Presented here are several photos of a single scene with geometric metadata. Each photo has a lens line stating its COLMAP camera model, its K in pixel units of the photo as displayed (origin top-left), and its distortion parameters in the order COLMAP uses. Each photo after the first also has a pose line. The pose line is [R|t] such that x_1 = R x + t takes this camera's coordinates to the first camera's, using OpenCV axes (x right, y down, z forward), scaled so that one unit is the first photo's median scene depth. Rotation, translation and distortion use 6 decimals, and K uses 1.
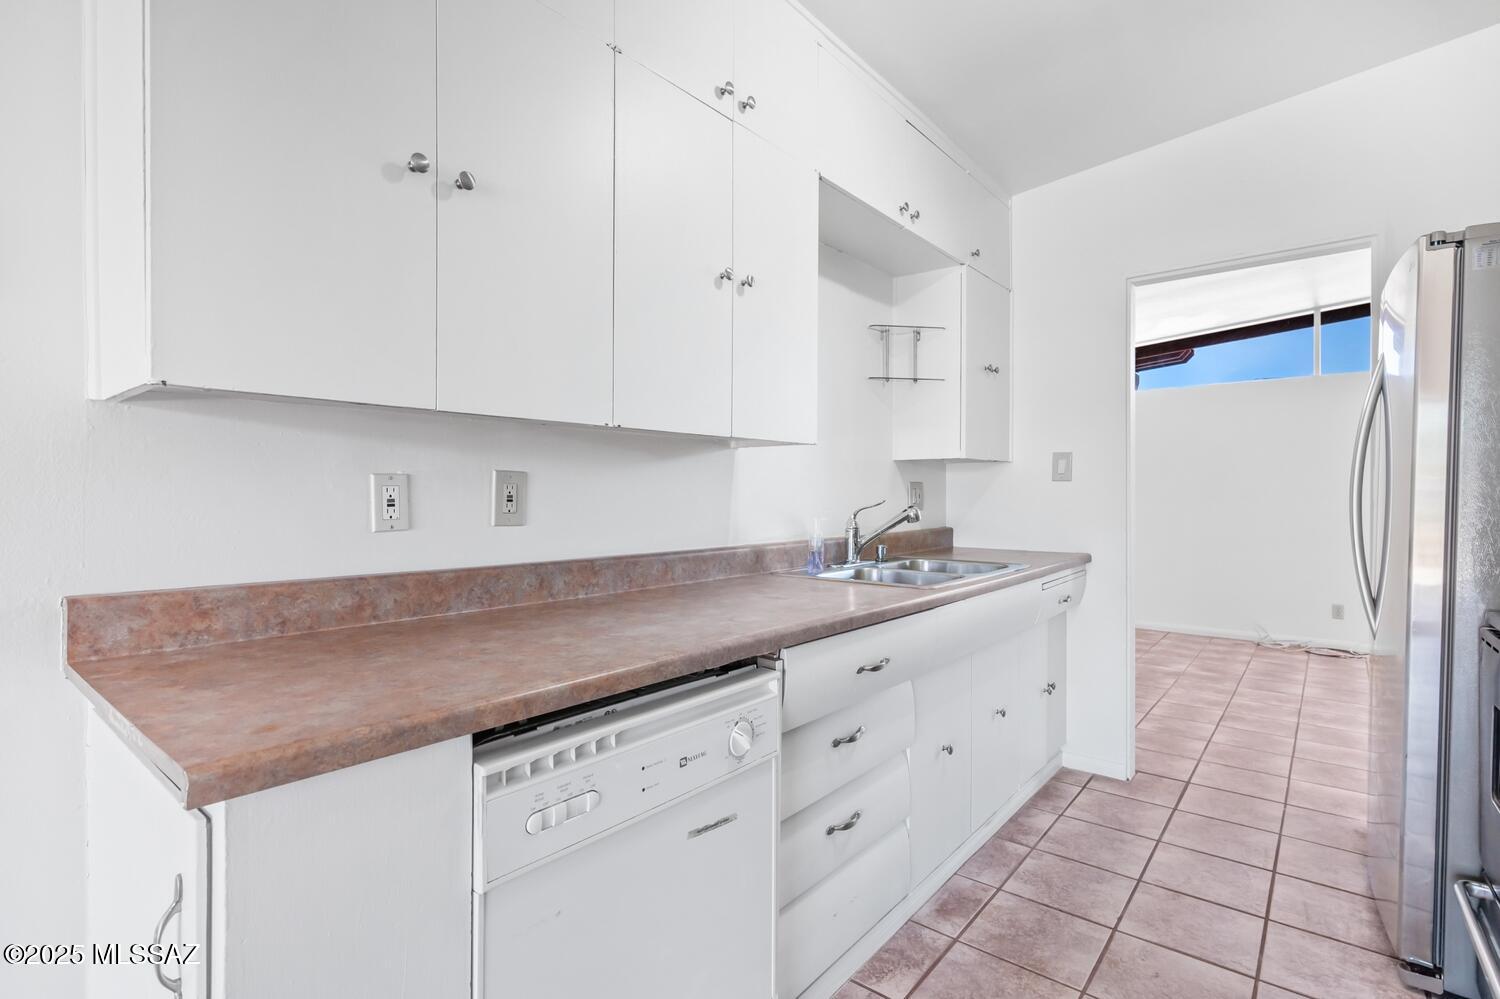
lens RADIAL K [[721.5, 0, 756.2], [0, 721.5, 494.0], [0, 0, 1]] dist [-0.003128, 0.001798]
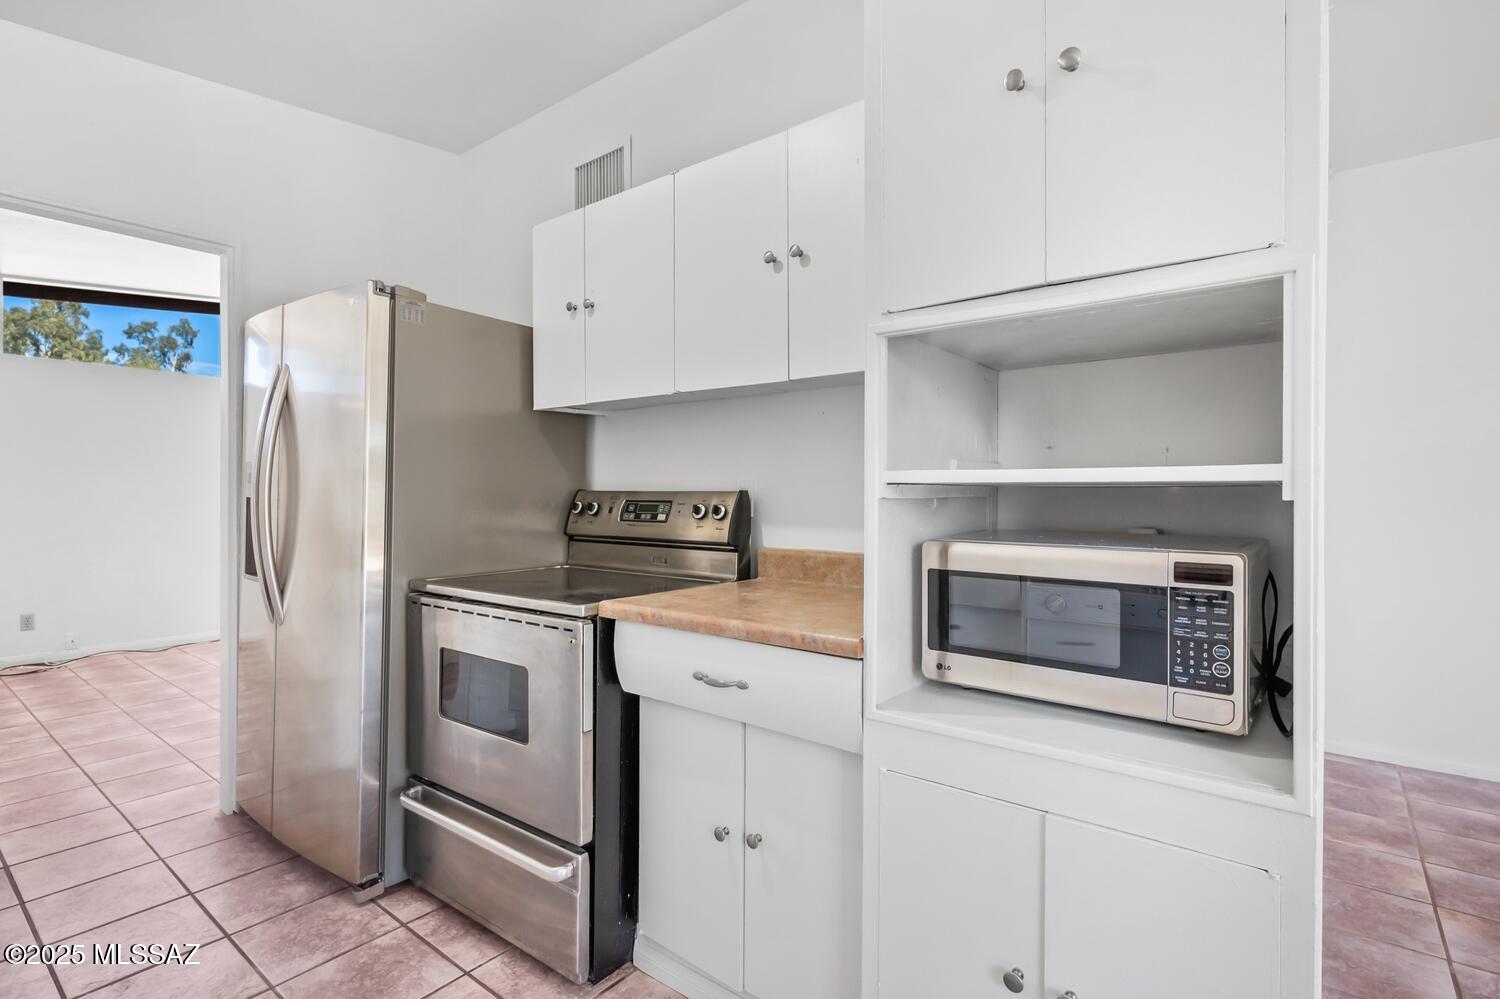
lens RADIAL K [[721.5, 0, 741.1], [0, 721.5, 499.7], [0, 0, 1]] dist [-0.003128, 0.001798]
pose [[-0.004334, -0.010773, 0.999933, -0.174615], [-0.002628, 0.999939, 0.010762, -0.002268], [-0.999987, -0.002581, -0.004362, 0.227249]]
